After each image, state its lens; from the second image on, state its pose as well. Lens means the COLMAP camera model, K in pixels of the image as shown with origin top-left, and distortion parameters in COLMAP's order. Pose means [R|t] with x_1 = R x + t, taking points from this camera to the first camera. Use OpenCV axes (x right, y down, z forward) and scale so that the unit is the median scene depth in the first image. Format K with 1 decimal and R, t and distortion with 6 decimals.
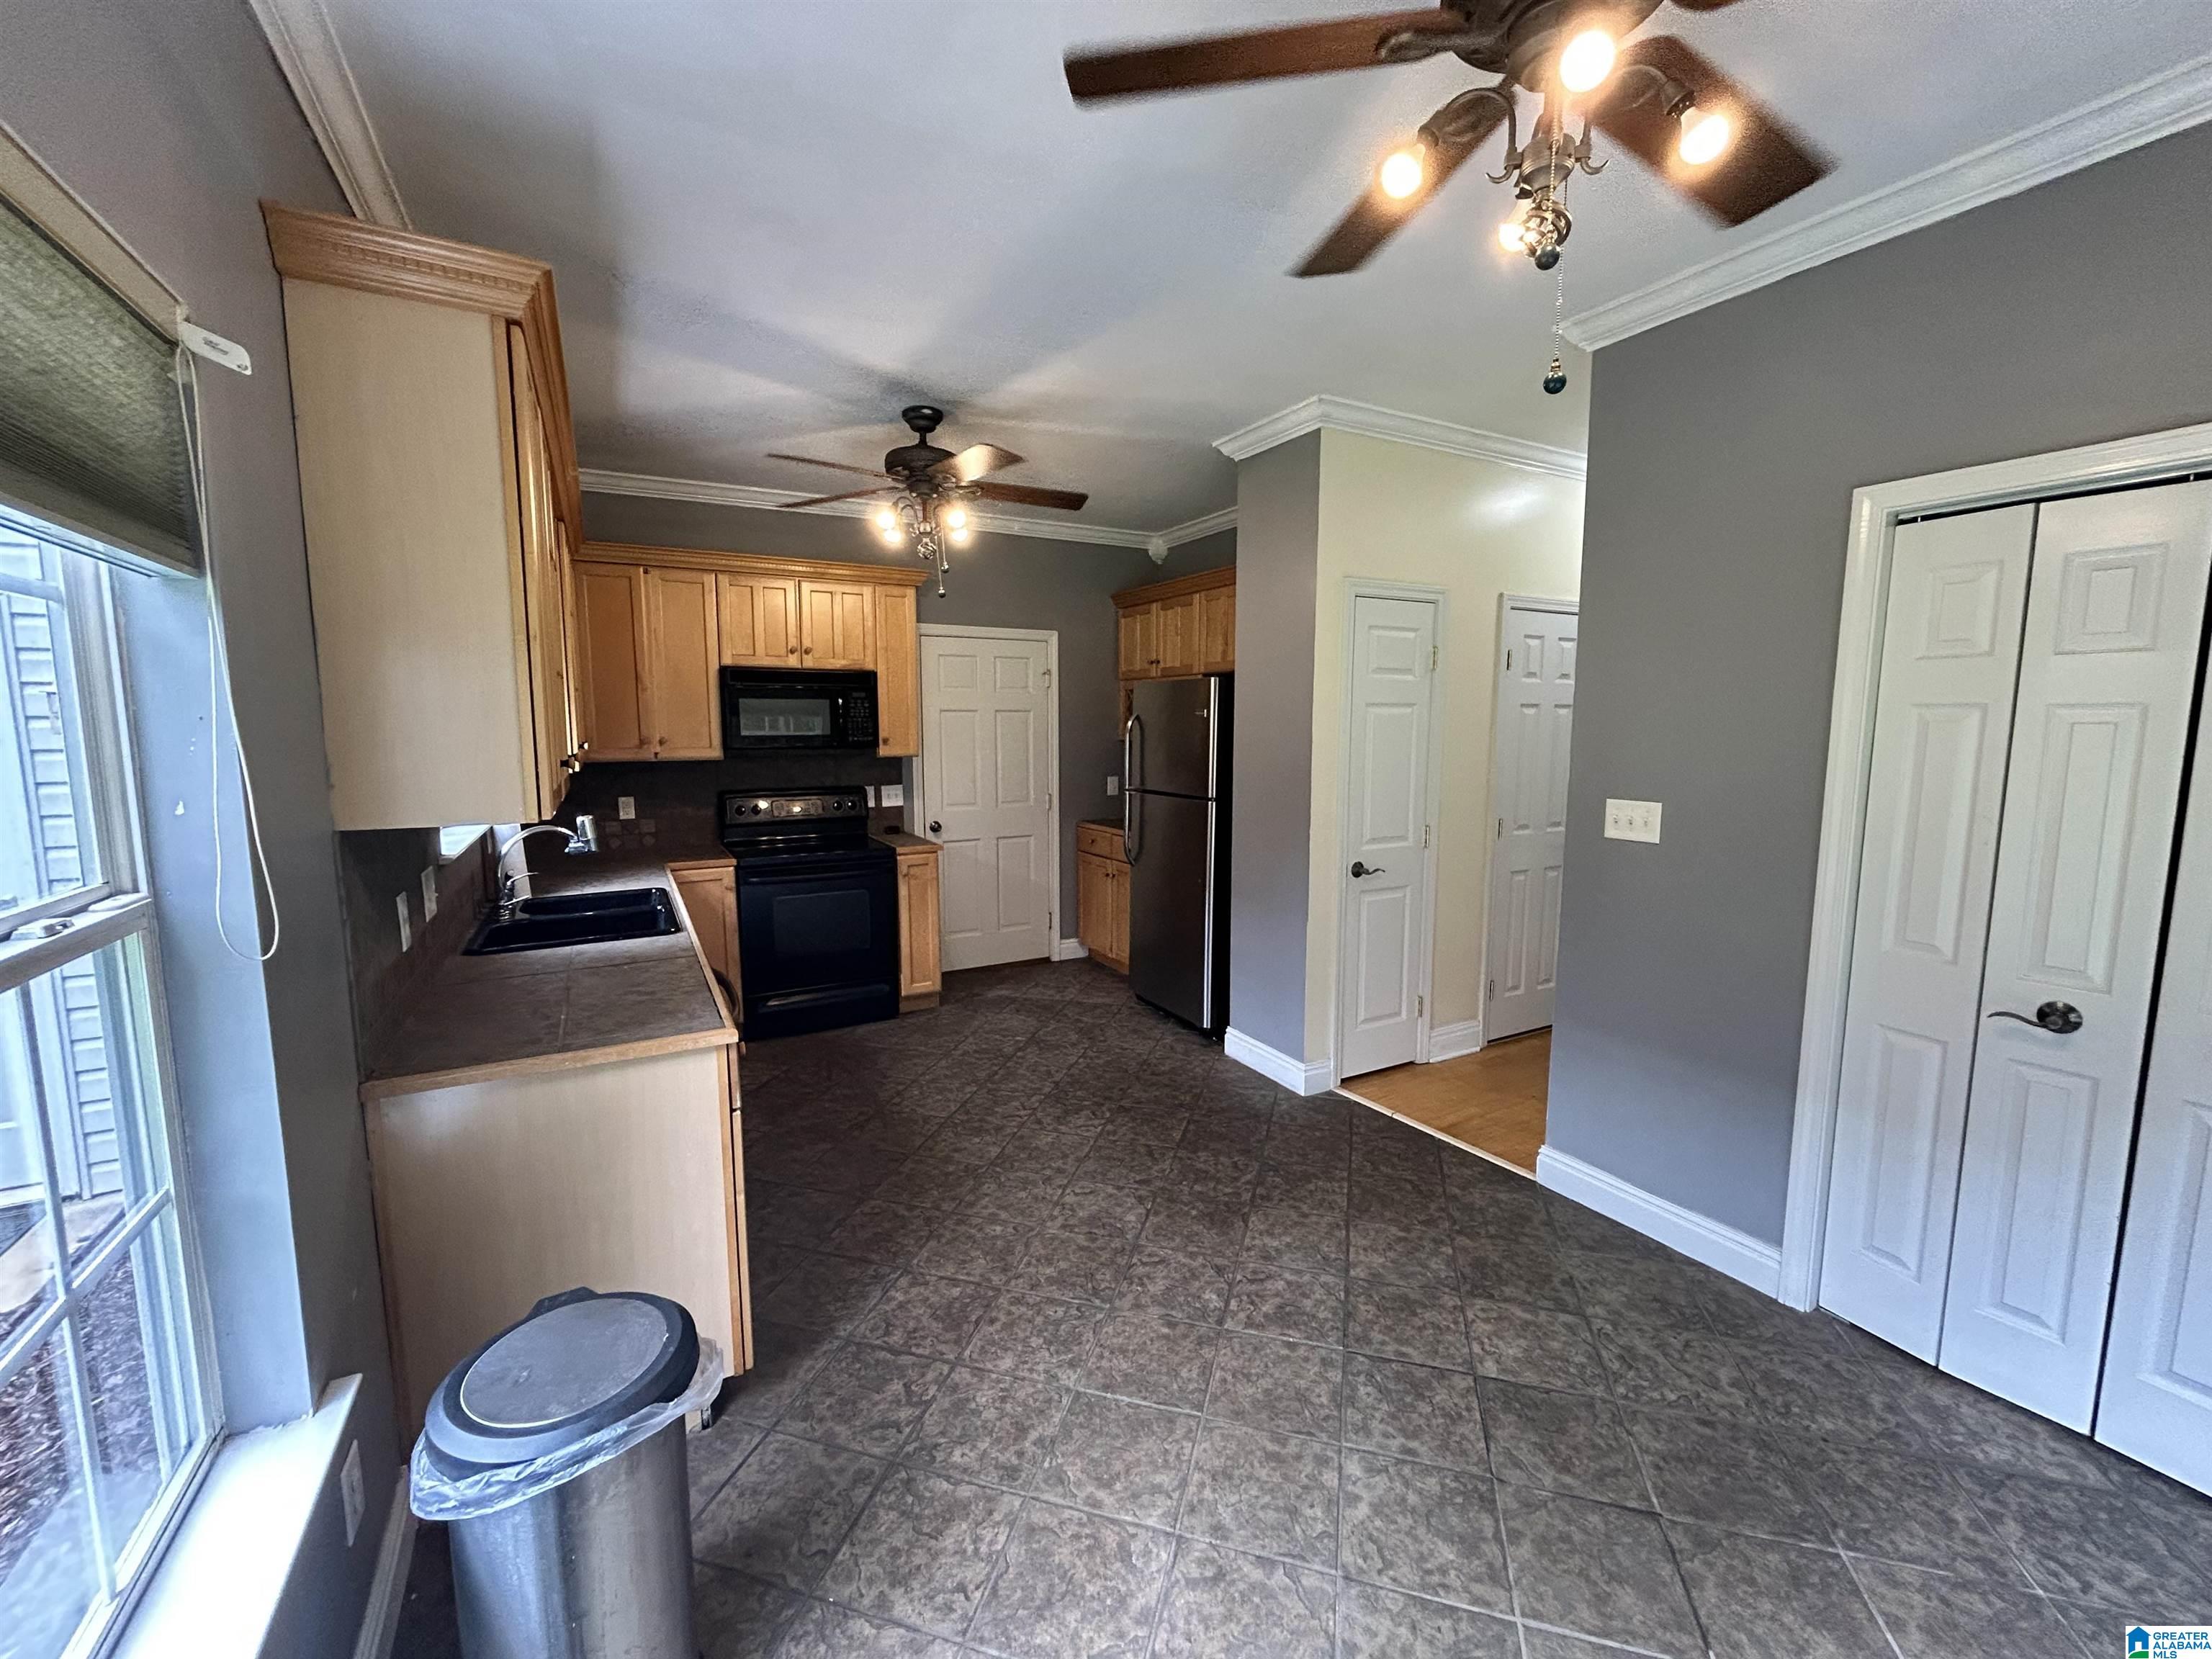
lens RADIAL K [[893.7, 0, 1106.0], [0, 893.7, 829.5], [0, 0, 1]] dist [0.002623, -0.000497]
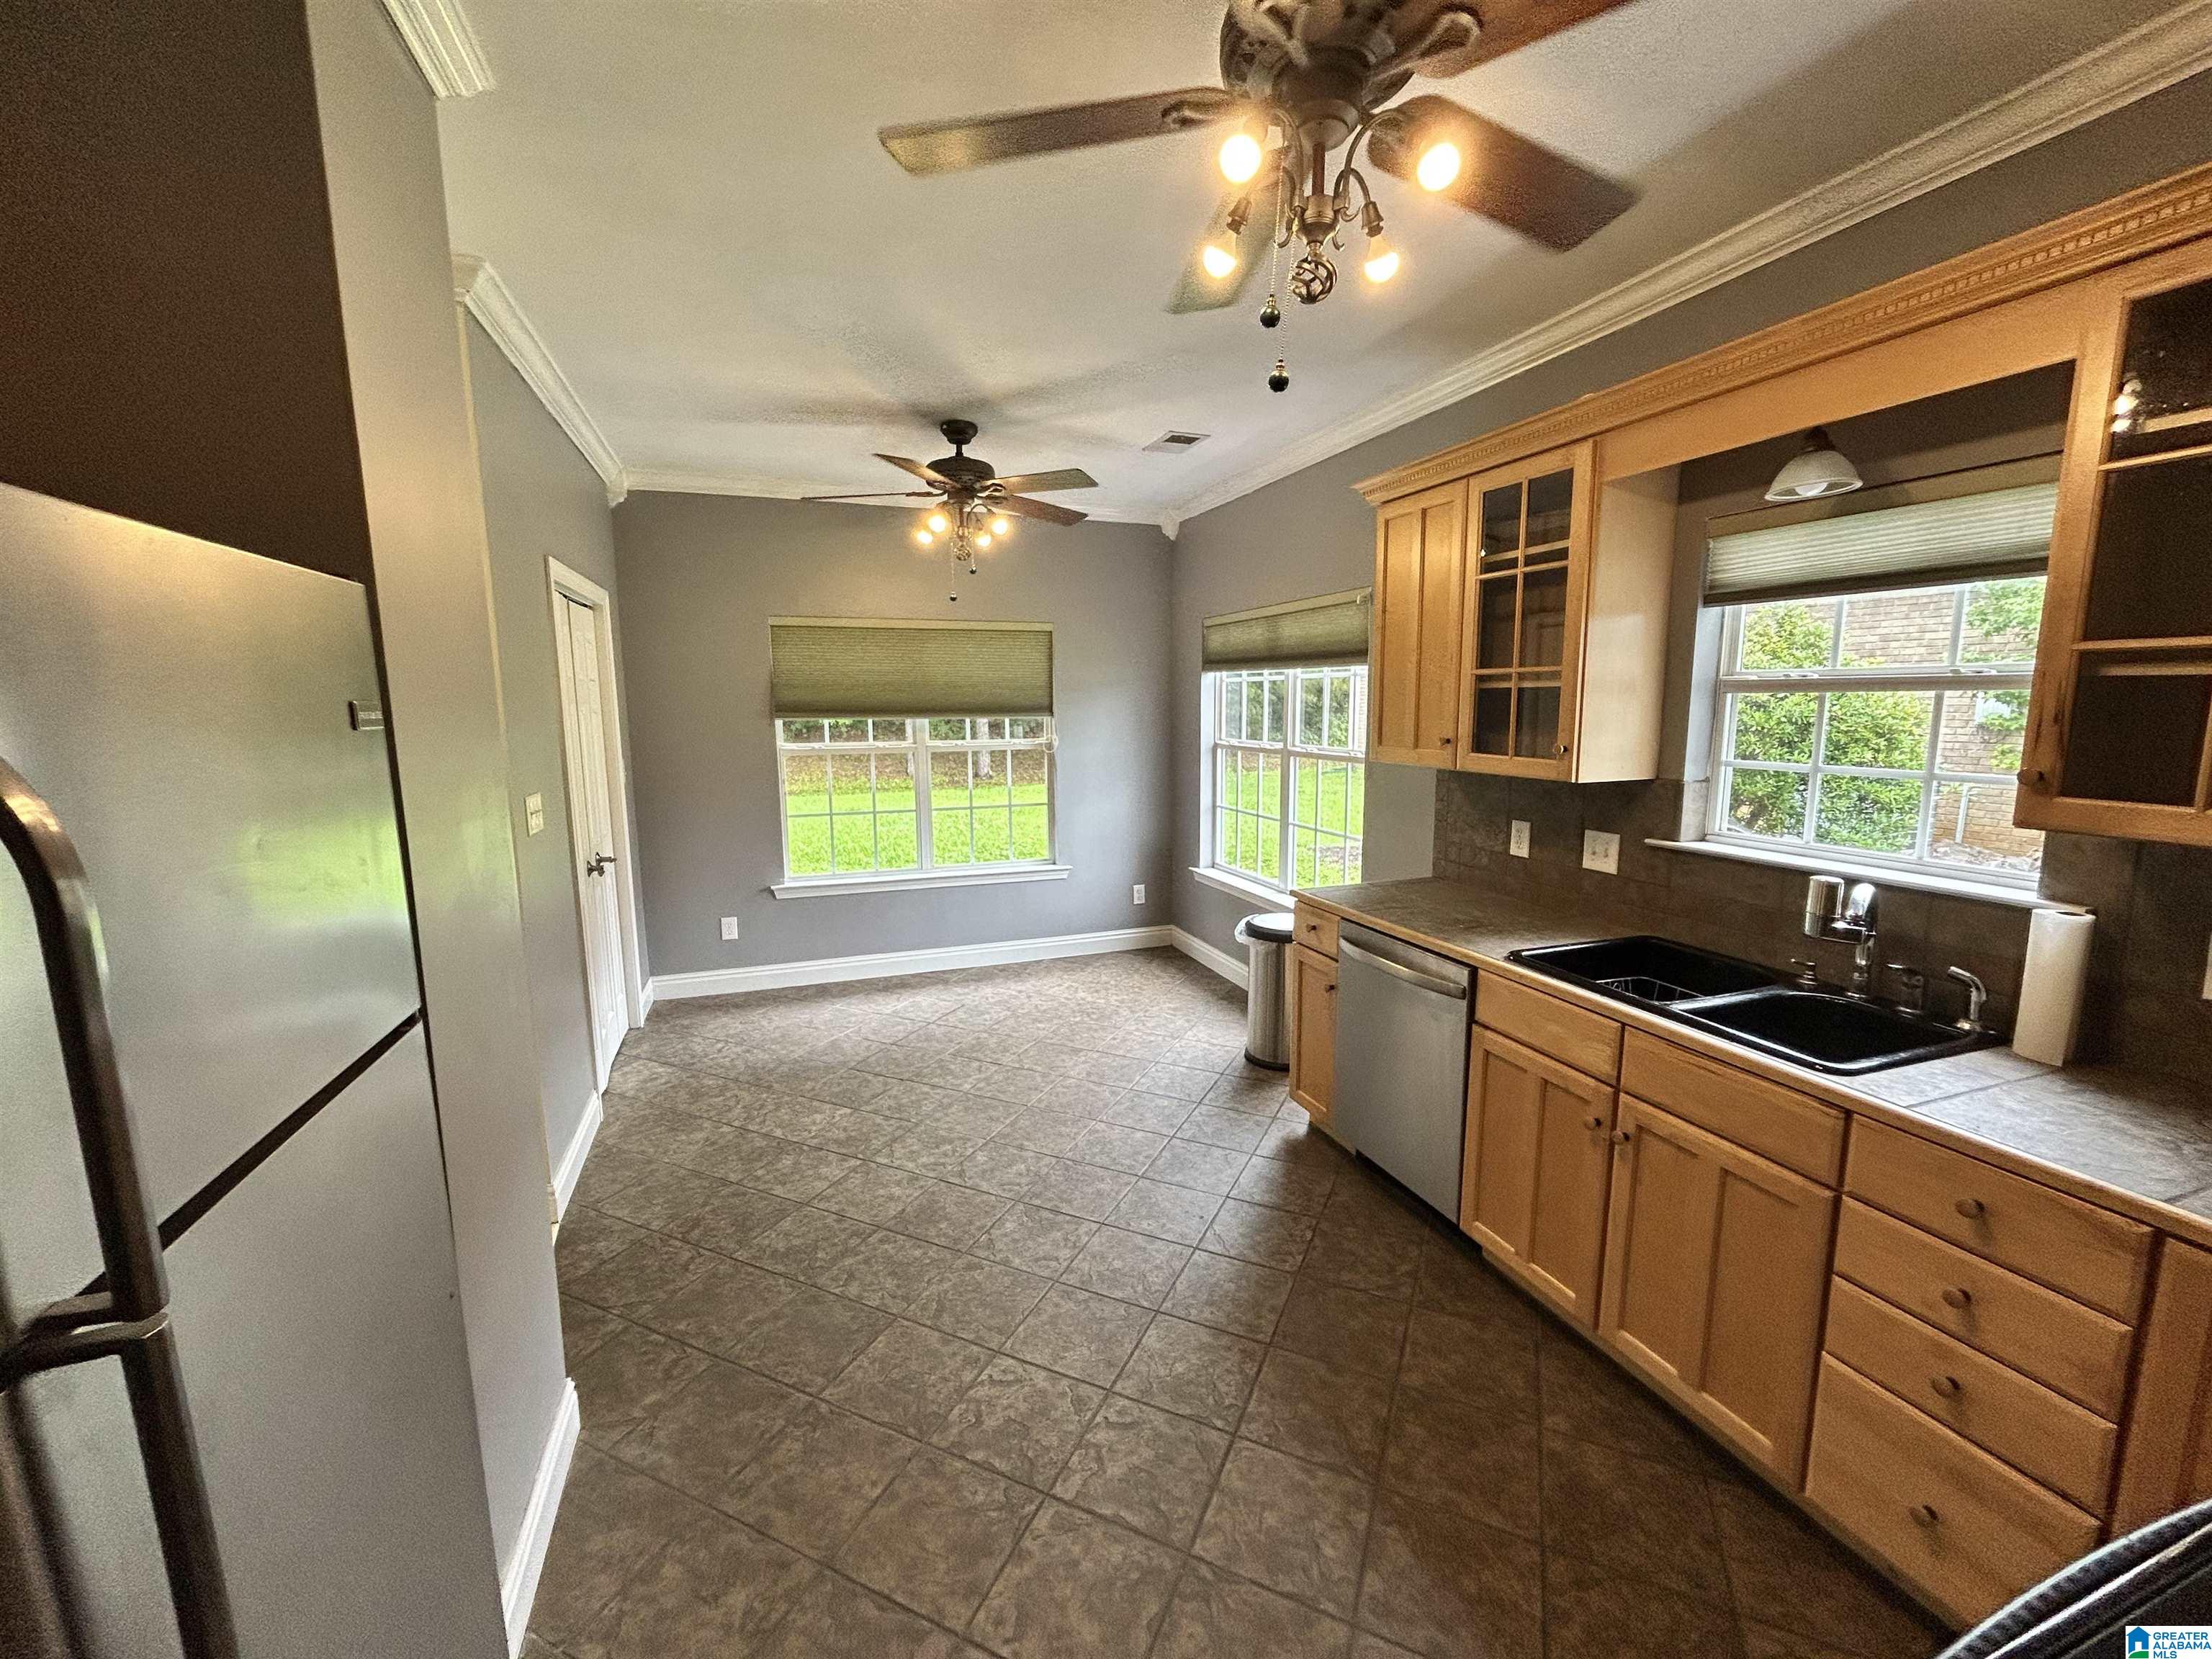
lens RADIAL K [[893.7, 0, 1106.0], [0, 893.7, 829.5], [0, 0, 1]] dist [0.002623, -0.000497]
pose [[-0.987637, -0.017010, 0.155832, -0.220196], [0.025187, 0.963959, 0.264854, -0.237952], [-0.154721, 0.265505, -0.951614, 1.796370]]
